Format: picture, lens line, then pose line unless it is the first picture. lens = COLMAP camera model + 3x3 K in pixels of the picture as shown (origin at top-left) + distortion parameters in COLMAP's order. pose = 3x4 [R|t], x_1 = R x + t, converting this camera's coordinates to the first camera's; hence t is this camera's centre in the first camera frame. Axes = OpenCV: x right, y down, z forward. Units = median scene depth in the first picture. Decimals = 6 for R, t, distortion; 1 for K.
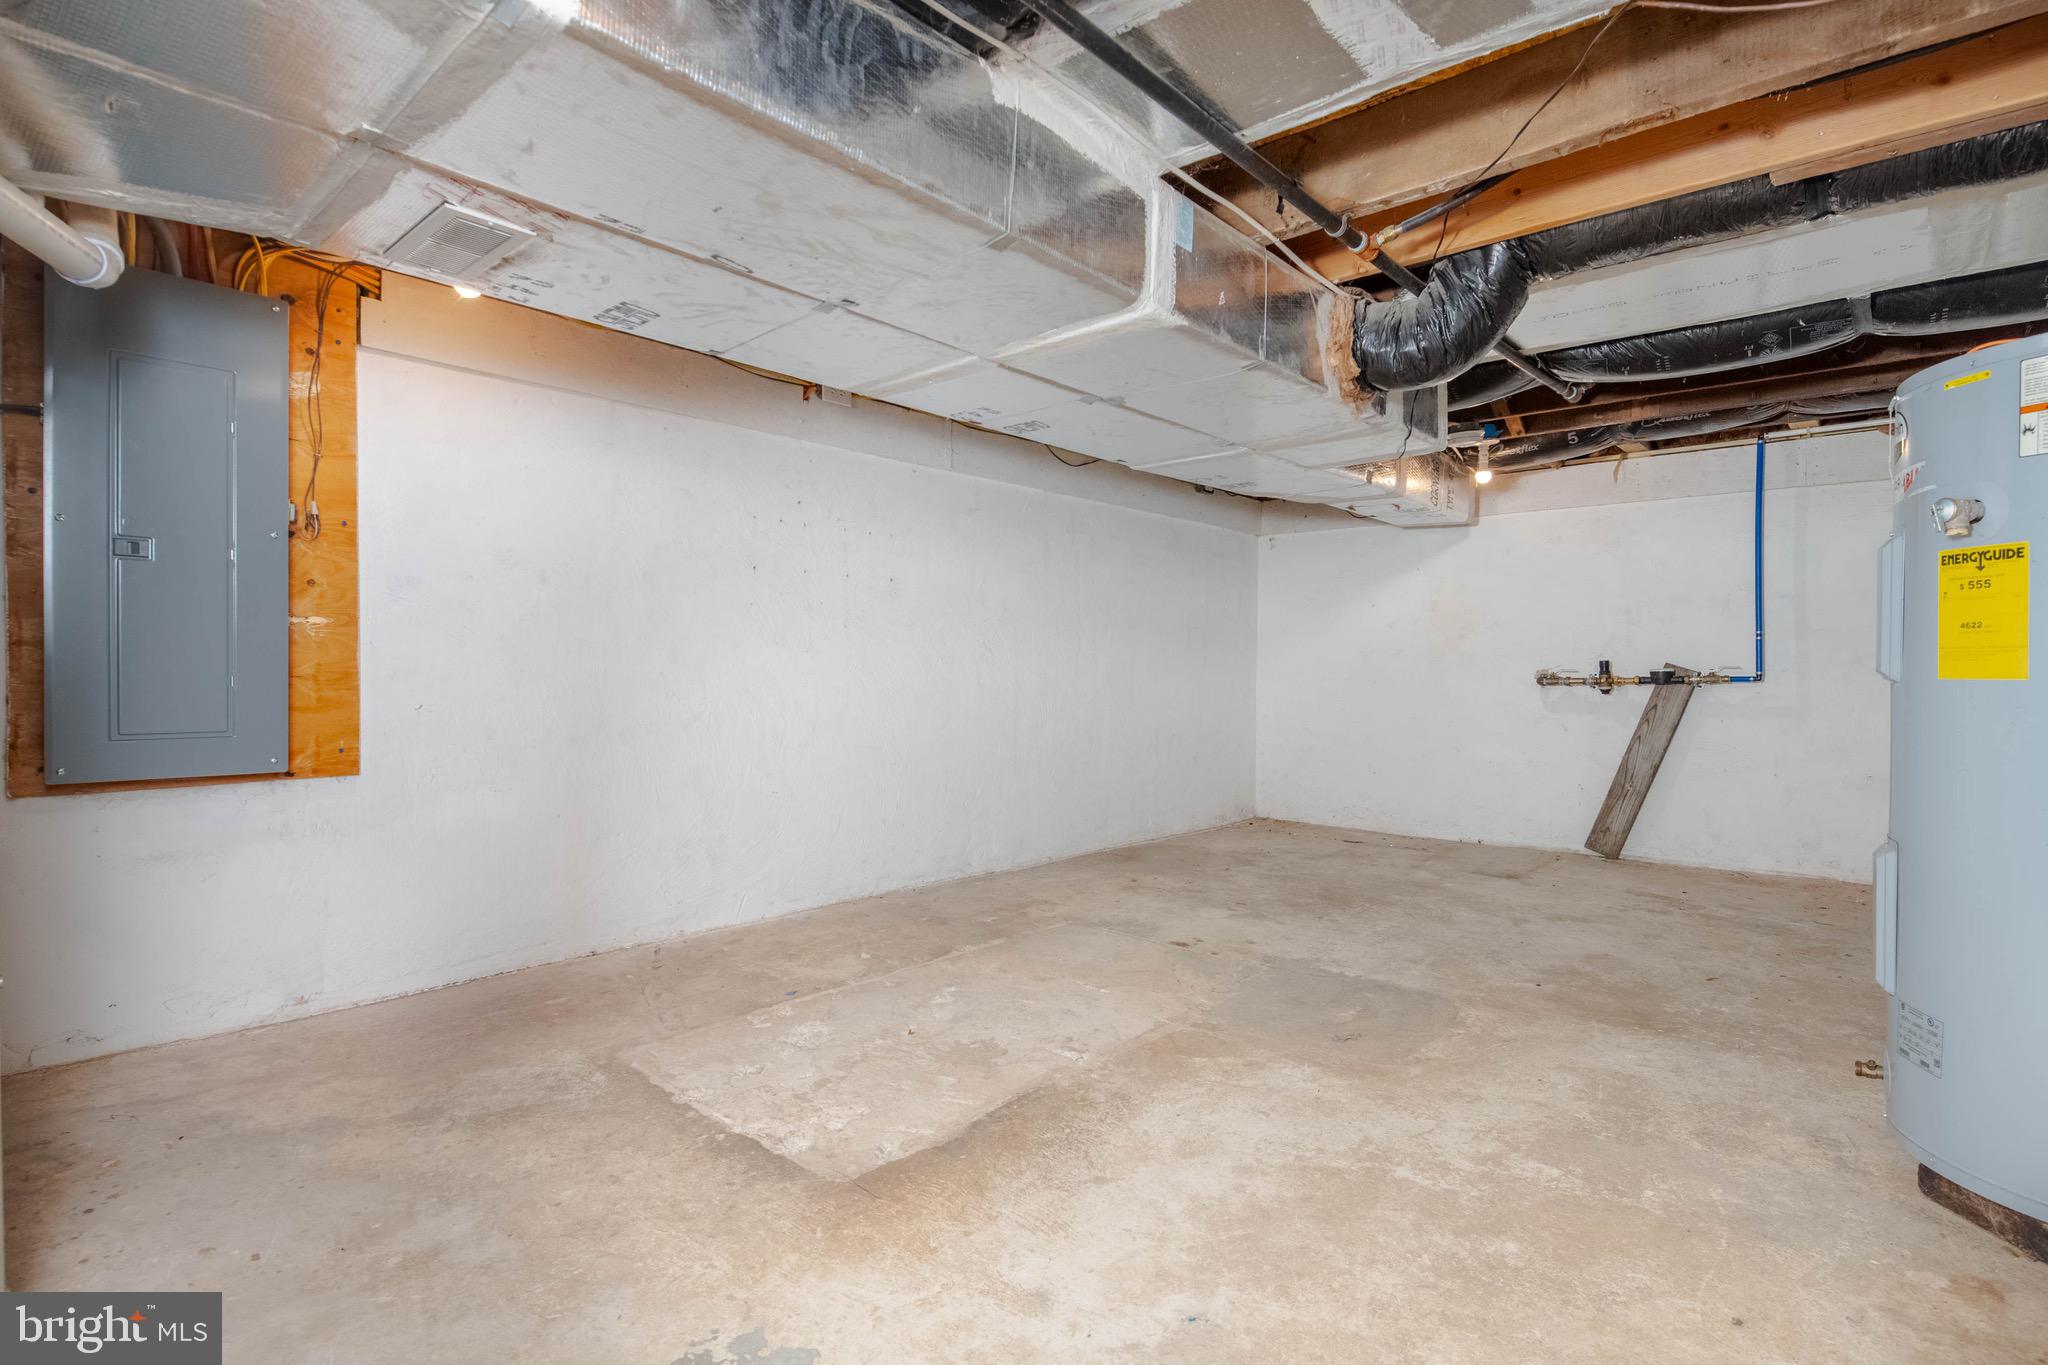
lens RADIAL K [[1034.0, 0, 1024.0], [0, 1034.0, 682.5], [0, 0, 1]] dist [0.003146, -0.009660]
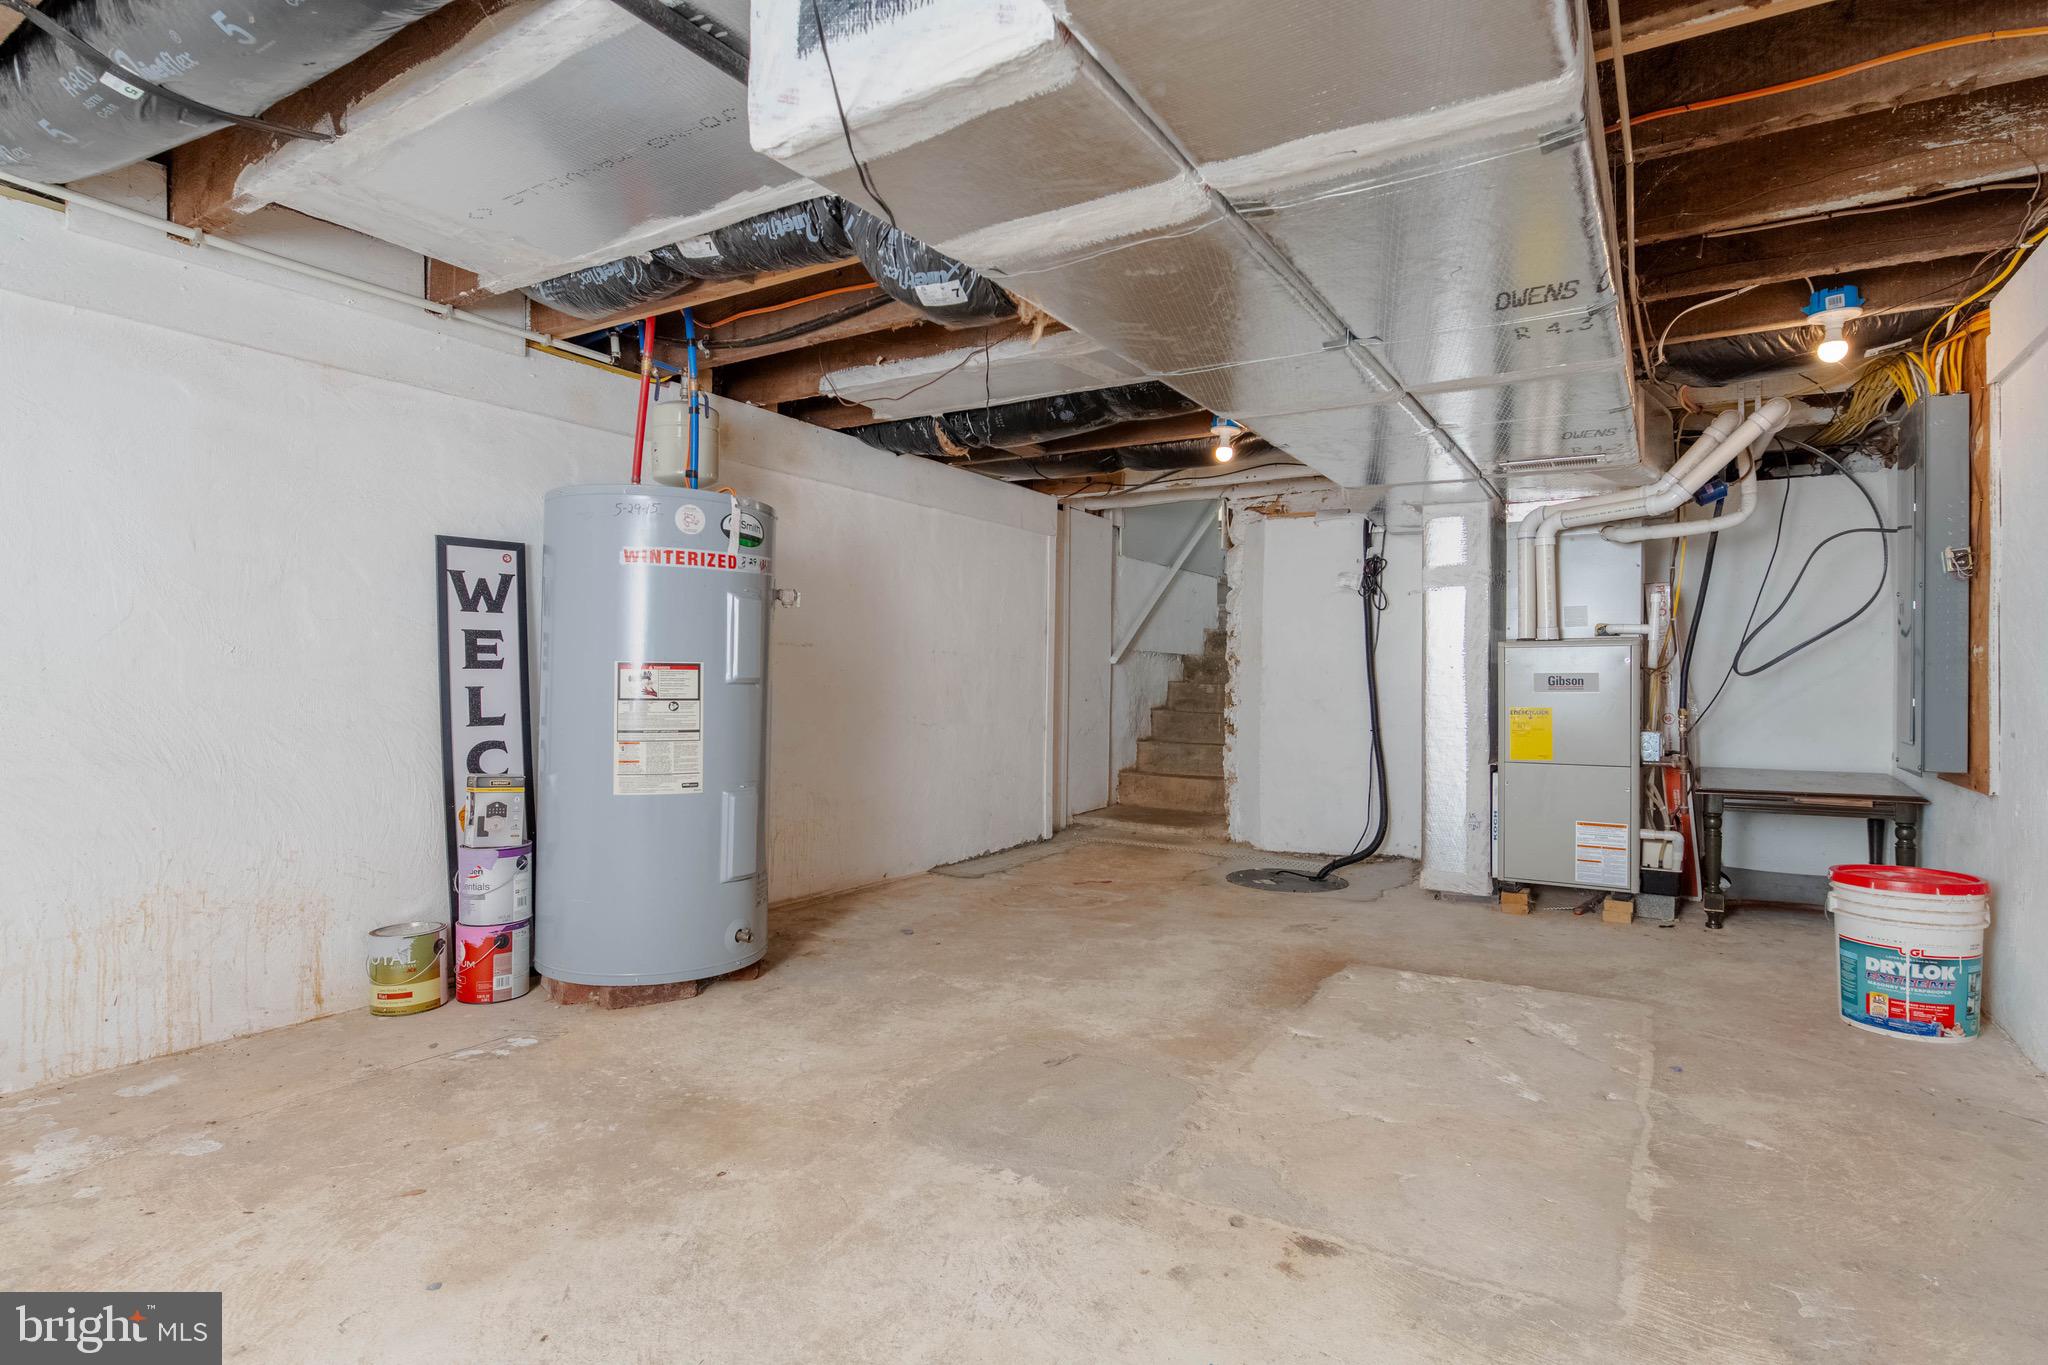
lens RADIAL K [[1034.0, 0, 1024.0], [0, 1034.0, 682.5], [0, 0, 1]] dist [0.003146, -0.009660]
pose [[-0.988610, -0.013542, -0.149892, 0.520737], [-0.016066, 0.999749, 0.015640, -0.027502], [0.149643, 0.017870, -0.988579, 2.081342]]
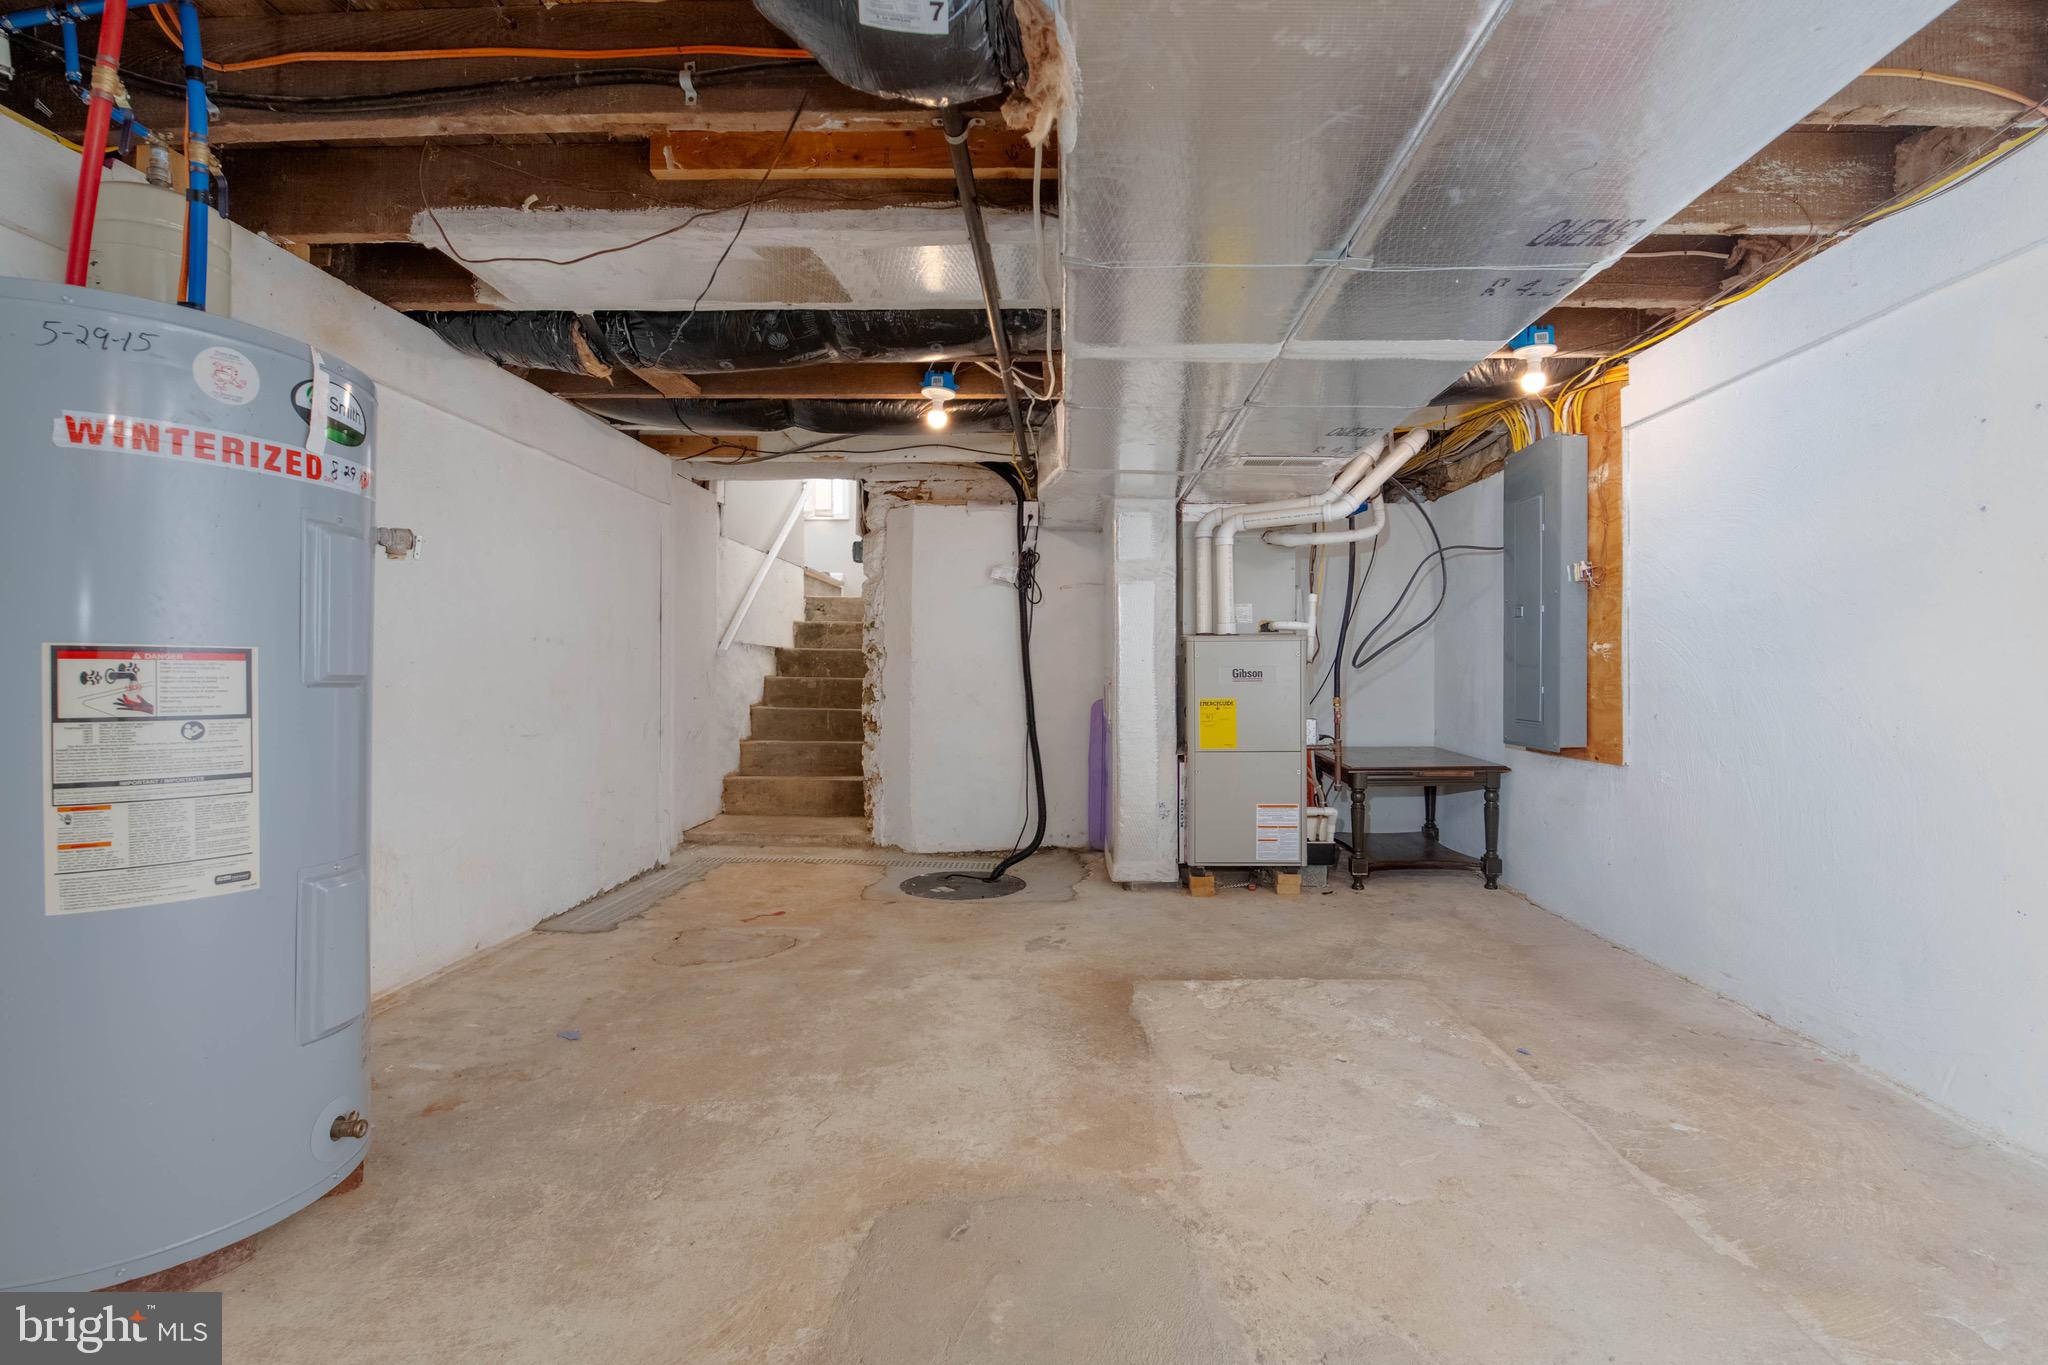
lens RADIAL K [[946.2, 0, 1049.2], [0, 946.2, 684.6], [0, 0, 1]] dist [-0.001719, -0.011266]
pose [[-0.771152, -0.001594, -0.636649, 0.702413], [-0.015449, 0.999749, 0.016209, -0.019707], [0.636463, 0.022336, -0.770984, 1.602645]]
